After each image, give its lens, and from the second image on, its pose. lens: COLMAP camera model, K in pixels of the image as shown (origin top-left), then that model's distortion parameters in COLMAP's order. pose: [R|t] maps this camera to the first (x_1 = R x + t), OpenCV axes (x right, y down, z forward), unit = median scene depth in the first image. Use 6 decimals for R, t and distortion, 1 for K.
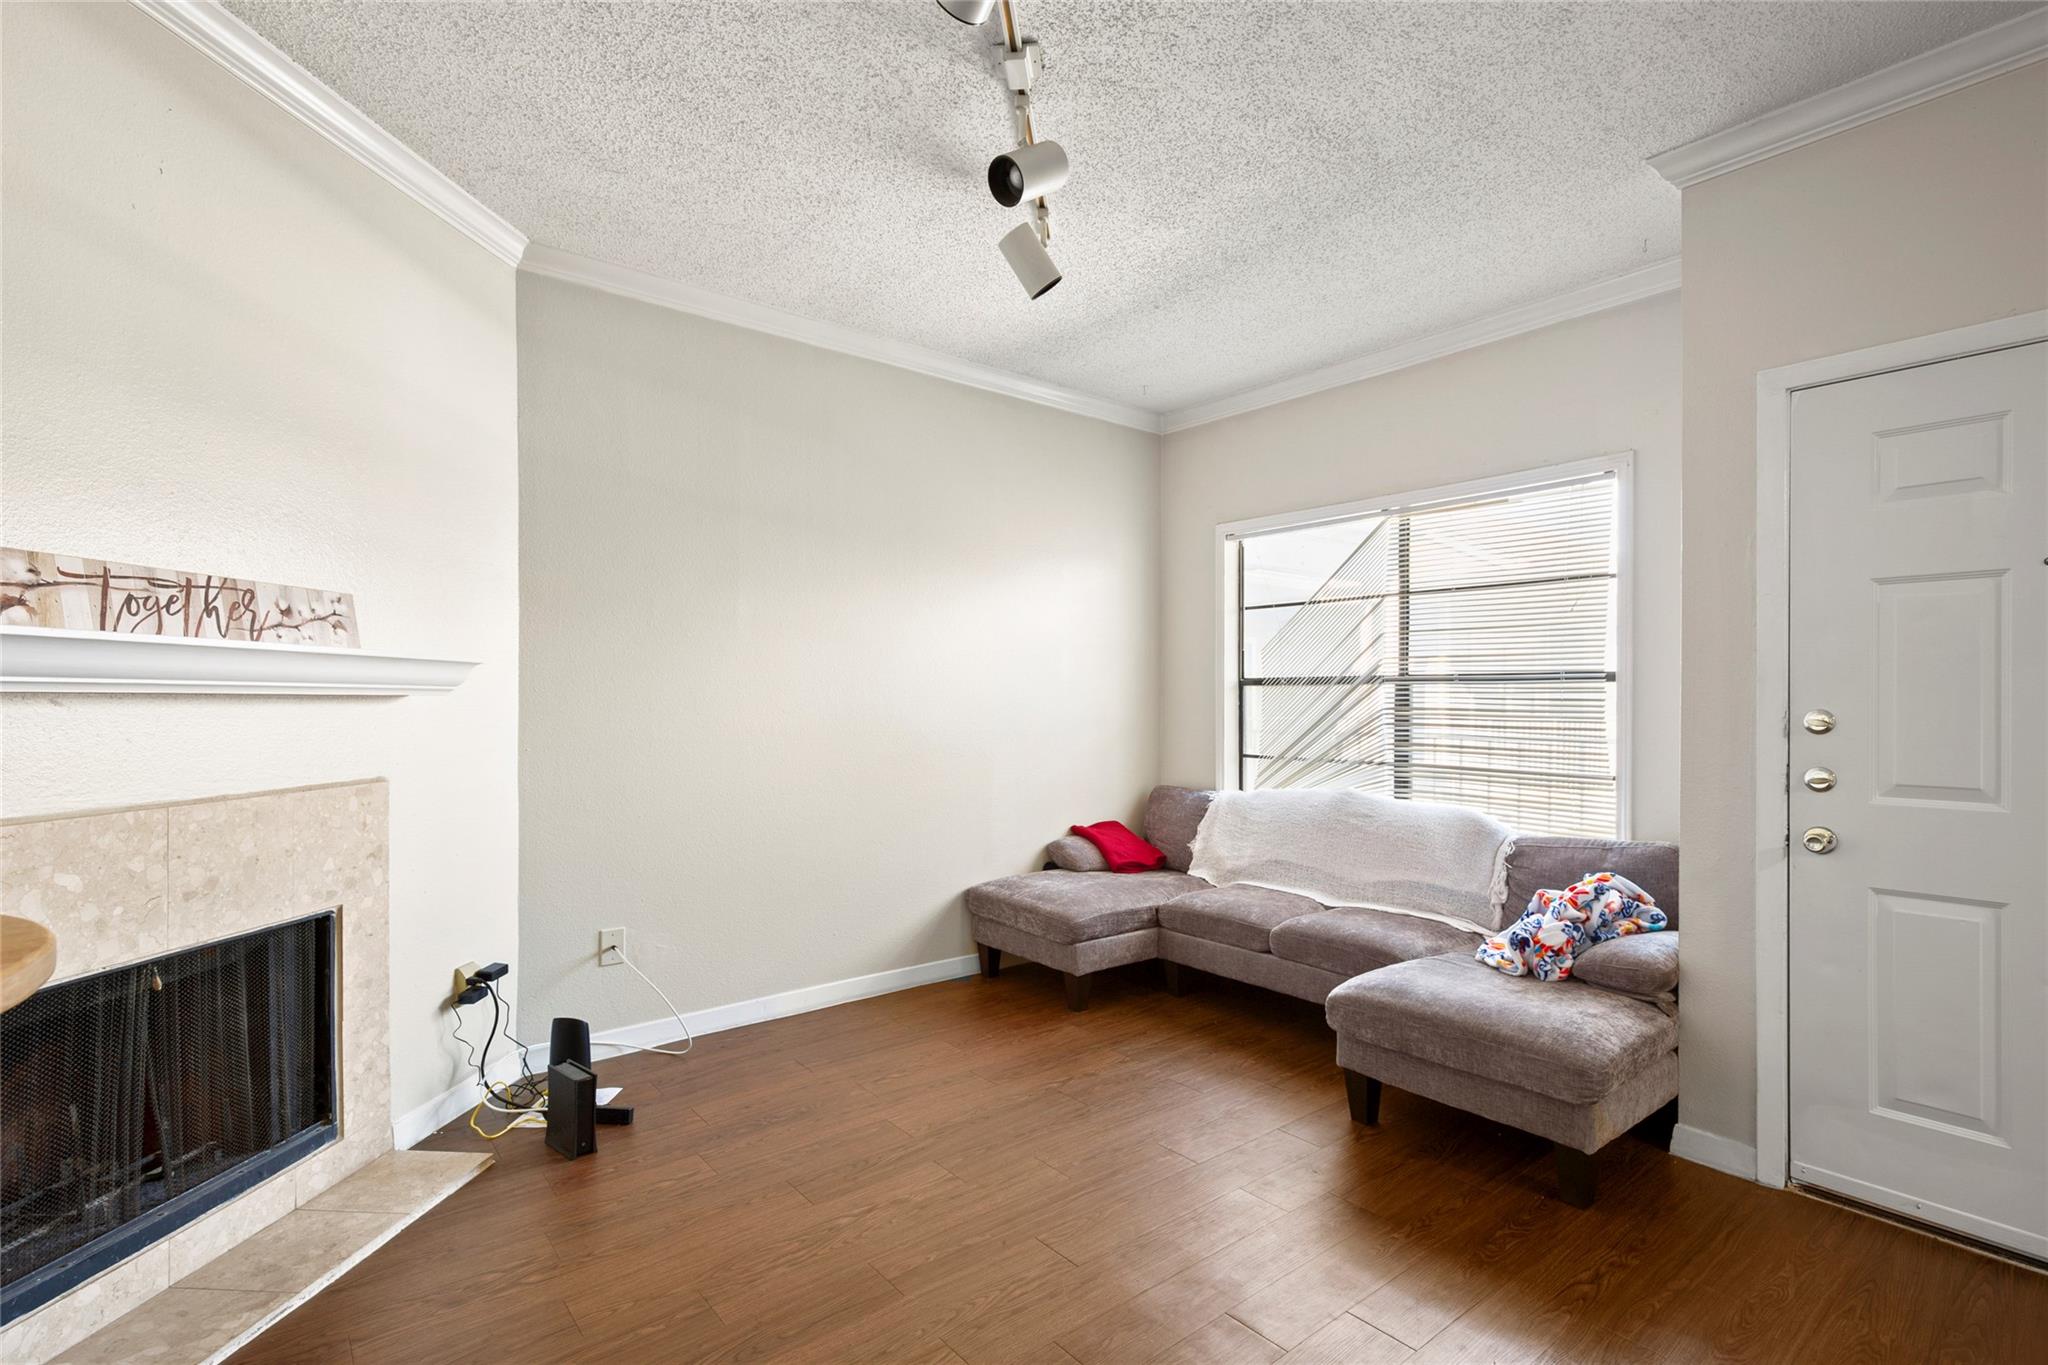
lens RADIAL K [[950.3, 0, 1030.4], [0, 950.3, 697.7], [0, 0, 1]] dist [0.013292, -0.002480]
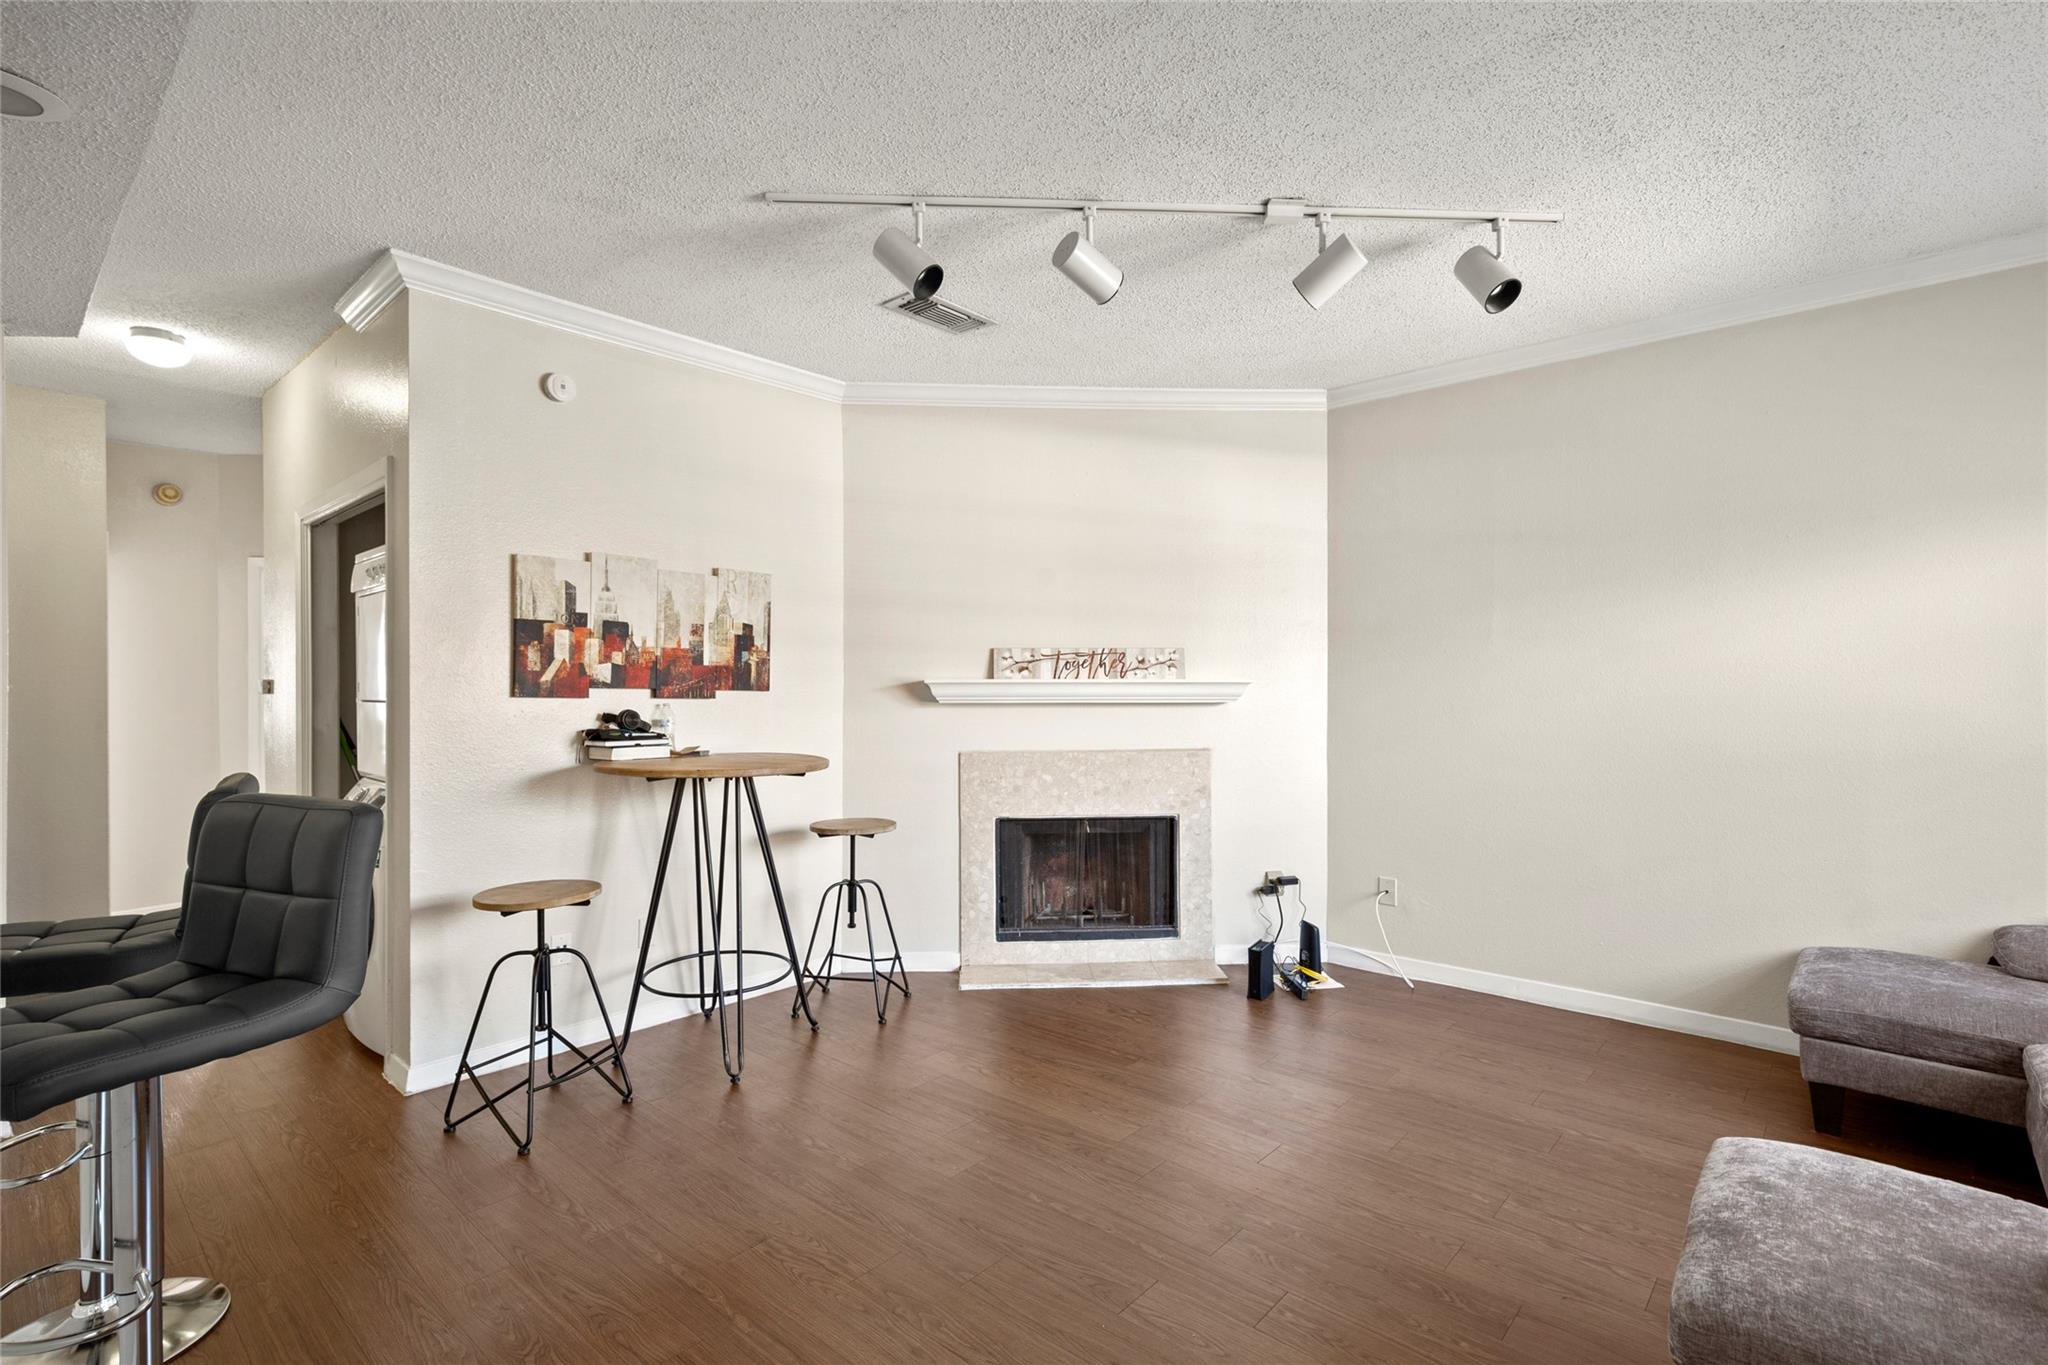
lens RADIAL K [[950.3, 0, 1058.2], [0, 950.3, 684.4], [0, 0, 1]] dist [0.013292, -0.002480]
pose [[0.177160, -0.004915, -0.984170, 1.177729], [0.004391, 0.999982, -0.004204, -0.034354], [0.984172, -0.003577, 0.177179, 0.478926]]
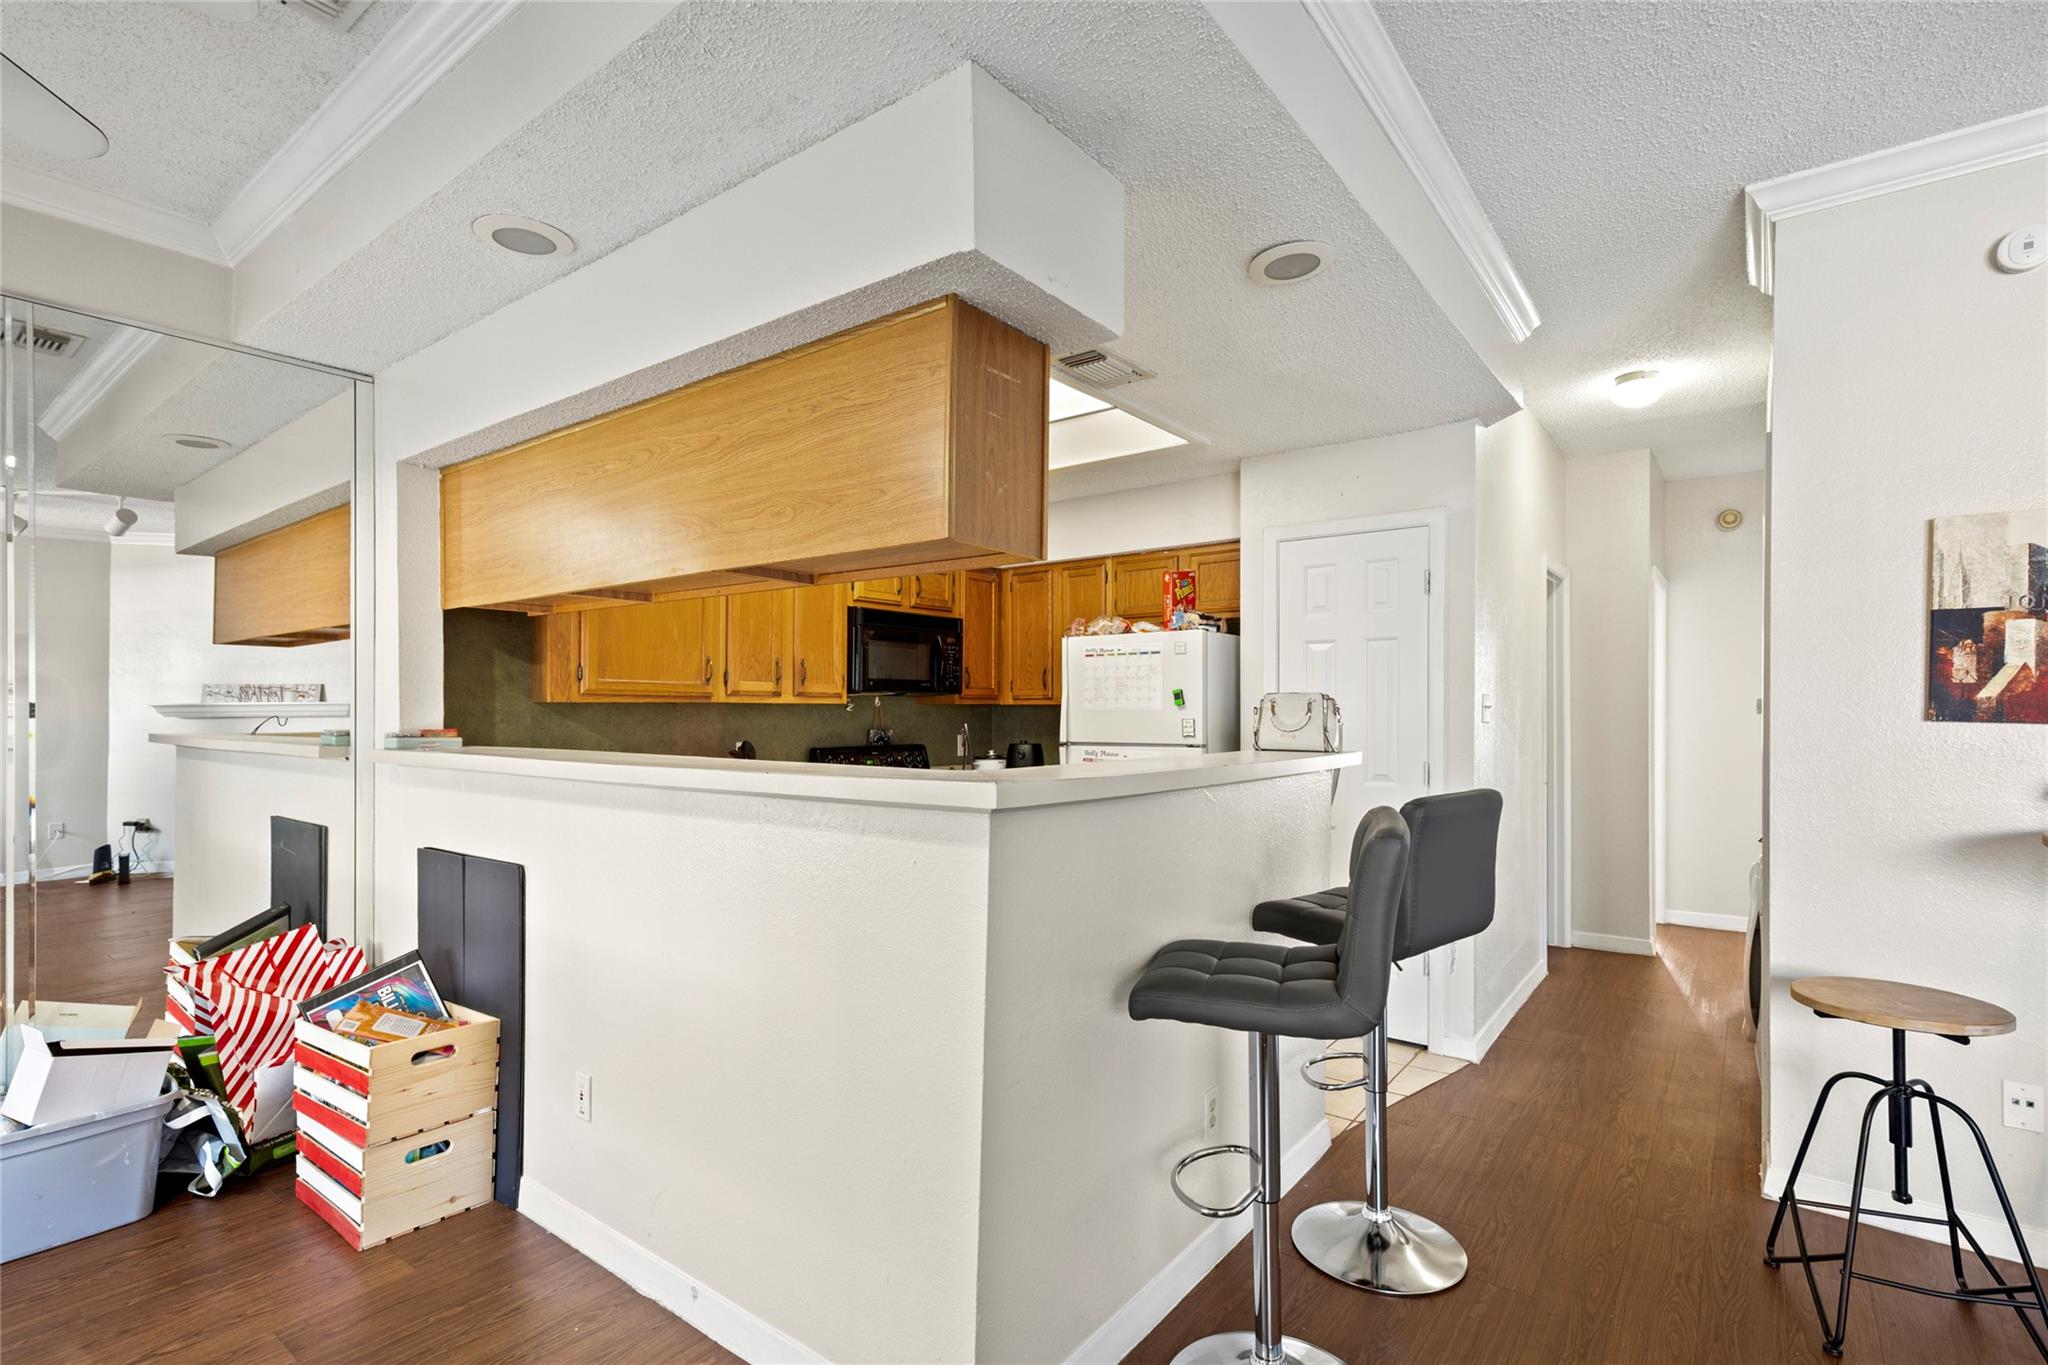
lens RADIAL K [[950.3, 0, 1017.7], [0, 950.3, 716.4], [0, 0, 1]] dist [0.013292, -0.002480]
pose [[-0.972442, 0.002541, -0.233130, 0.787744], [0.001438, 0.999987, 0.004899, -0.036245], [0.233139, 0.004429, -0.972433, 0.707980]]
